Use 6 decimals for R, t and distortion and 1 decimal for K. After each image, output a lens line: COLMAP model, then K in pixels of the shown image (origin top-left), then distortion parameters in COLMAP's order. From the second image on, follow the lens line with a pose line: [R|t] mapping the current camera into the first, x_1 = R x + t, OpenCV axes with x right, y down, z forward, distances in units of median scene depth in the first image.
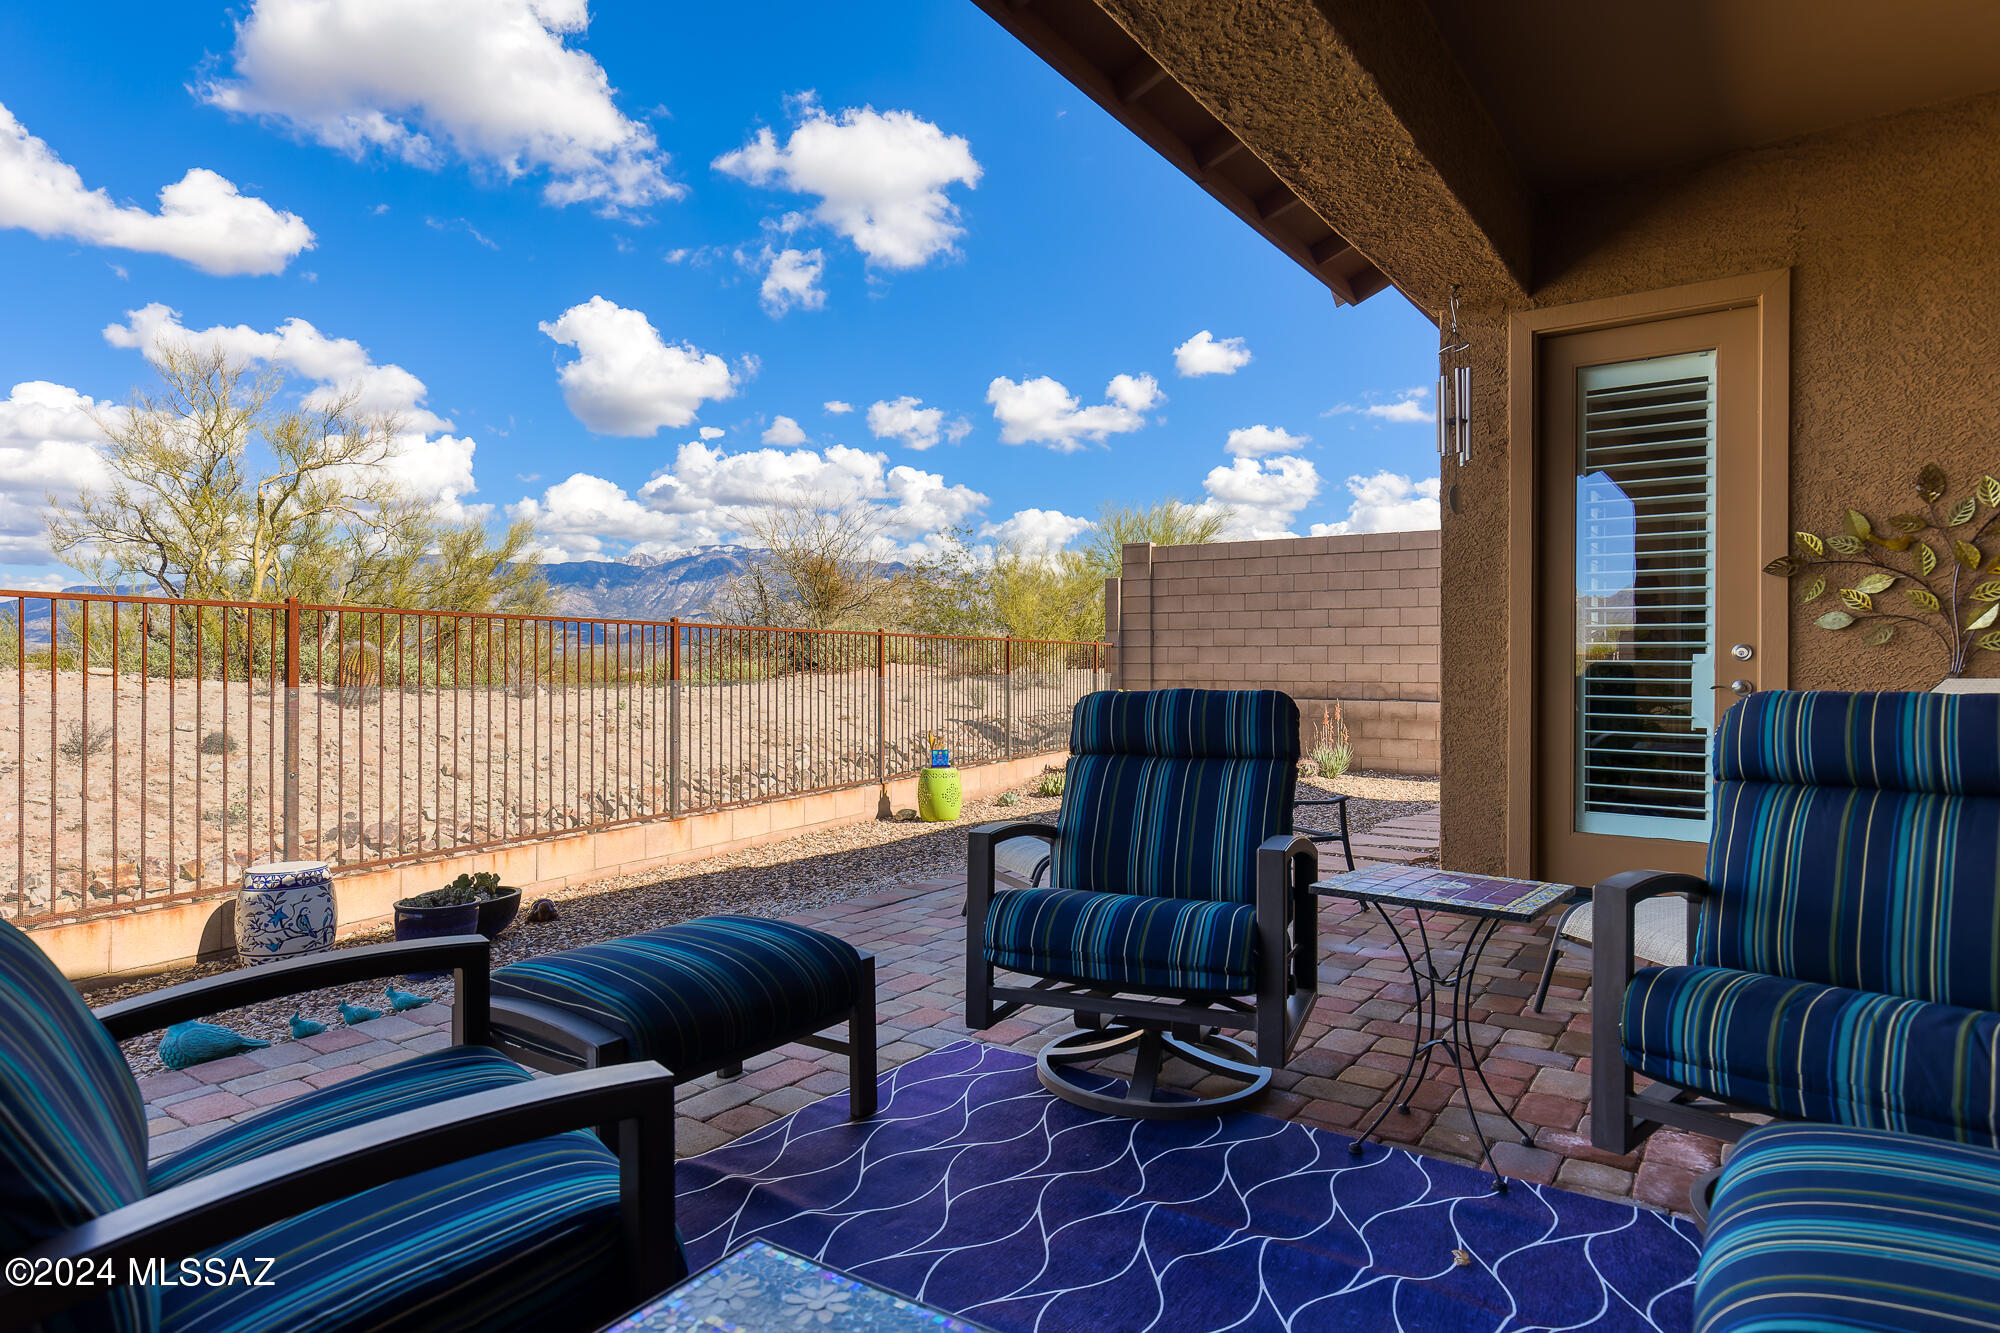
lens RADIAL K [[1114.3, 0, 968.8], [0, 1114.3, 649.4], [0, 0, 1]] dist [-0.005641, 0.001721]
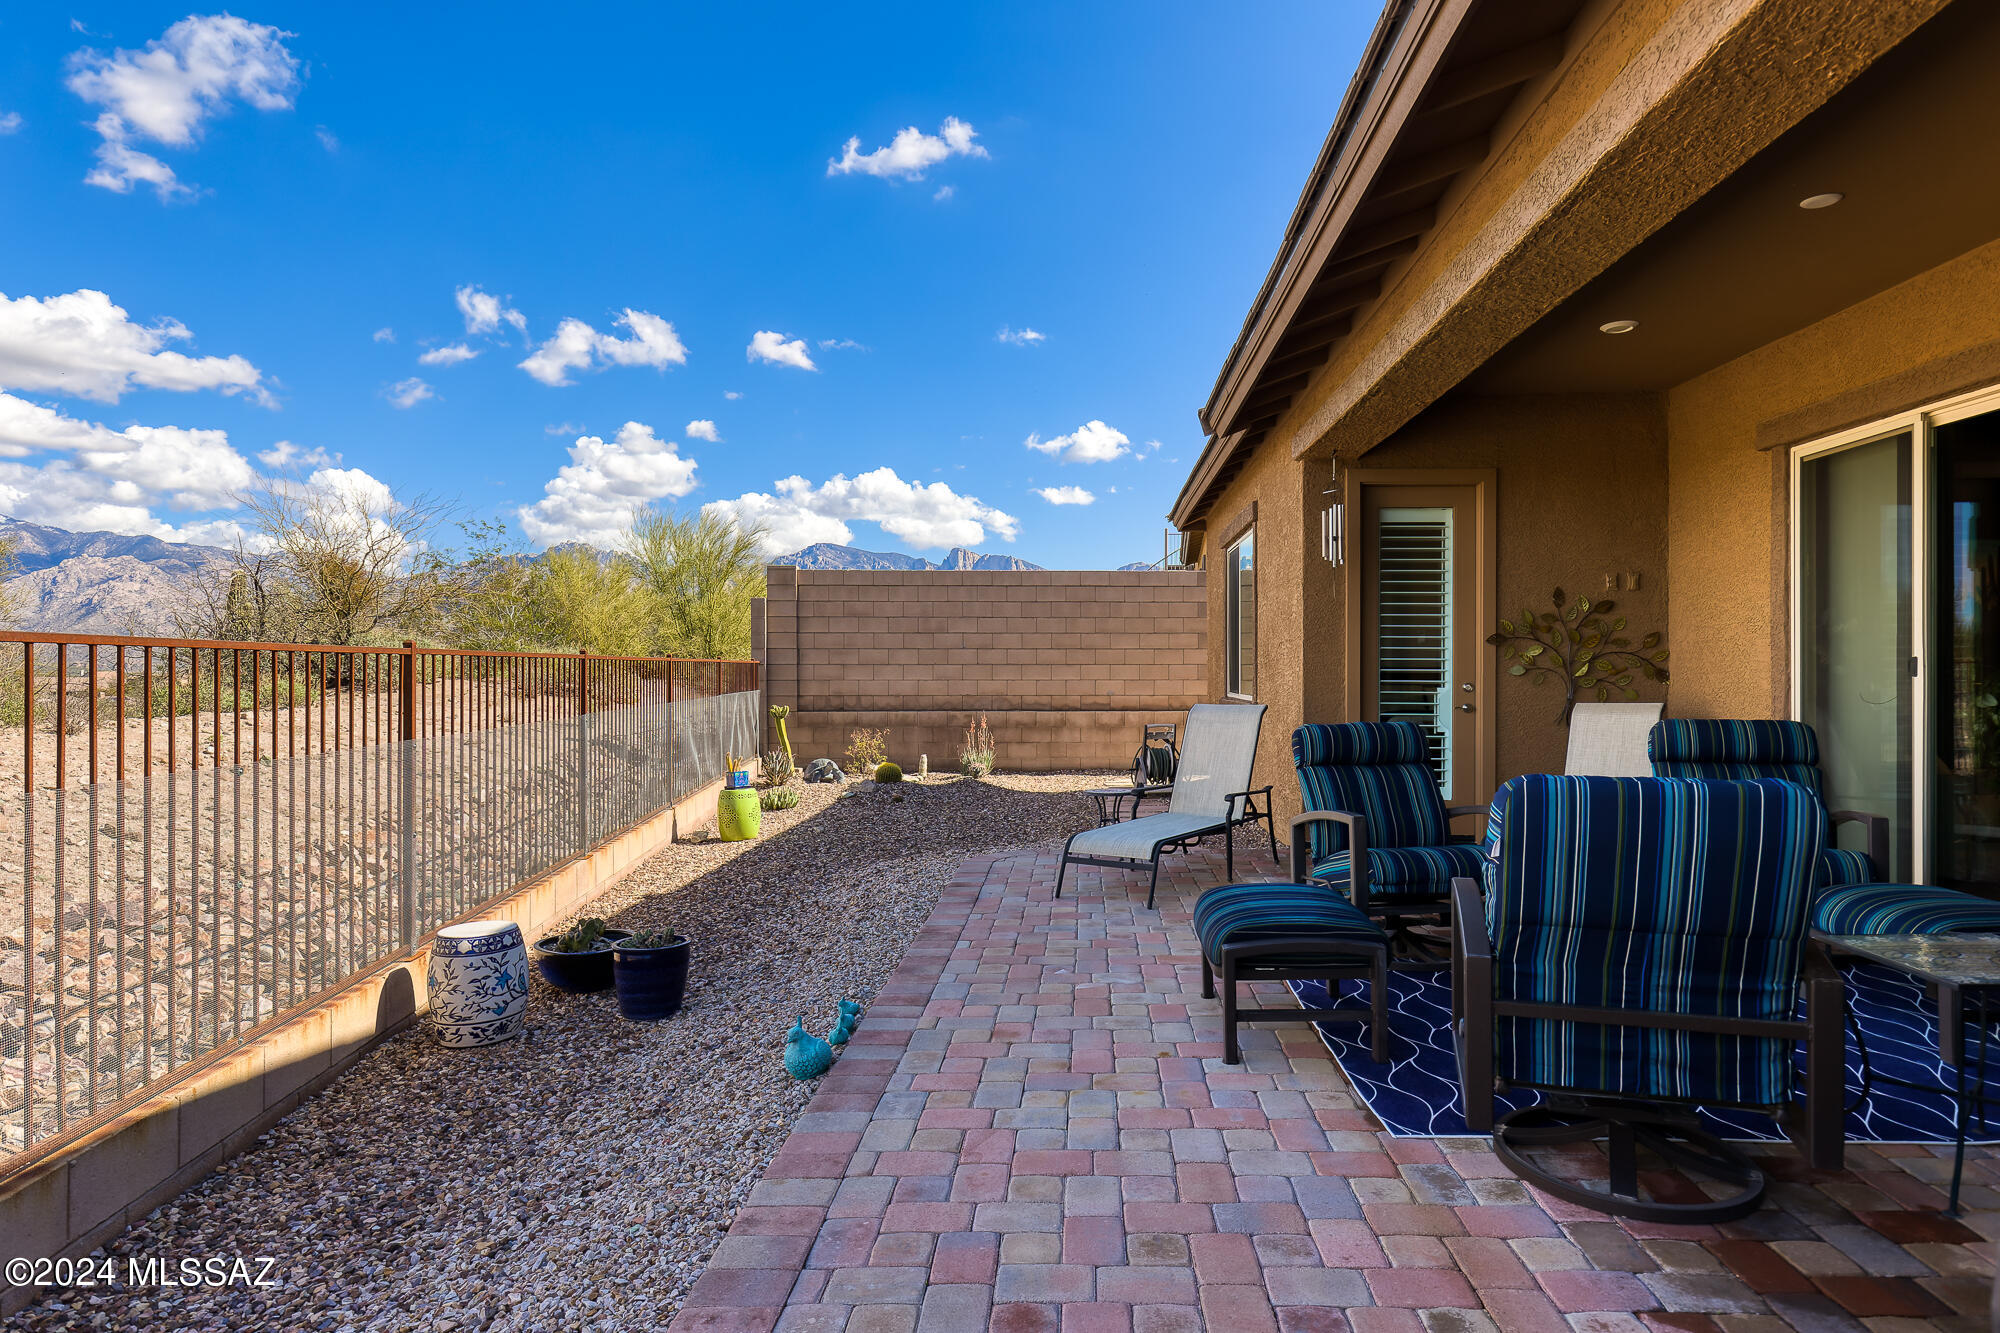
lens RADIAL K [[1114.3, 0, 1005.0], [0, 1114.3, 664.1], [0, 0, 1]] dist [-0.005641, 0.001721]
pose [[0.843433, -0.005253, 0.537208, -0.391355], [-0.001347, 0.999928, 0.011892, -0.024851], [-0.537232, -0.010754, 0.843366, -0.031530]]
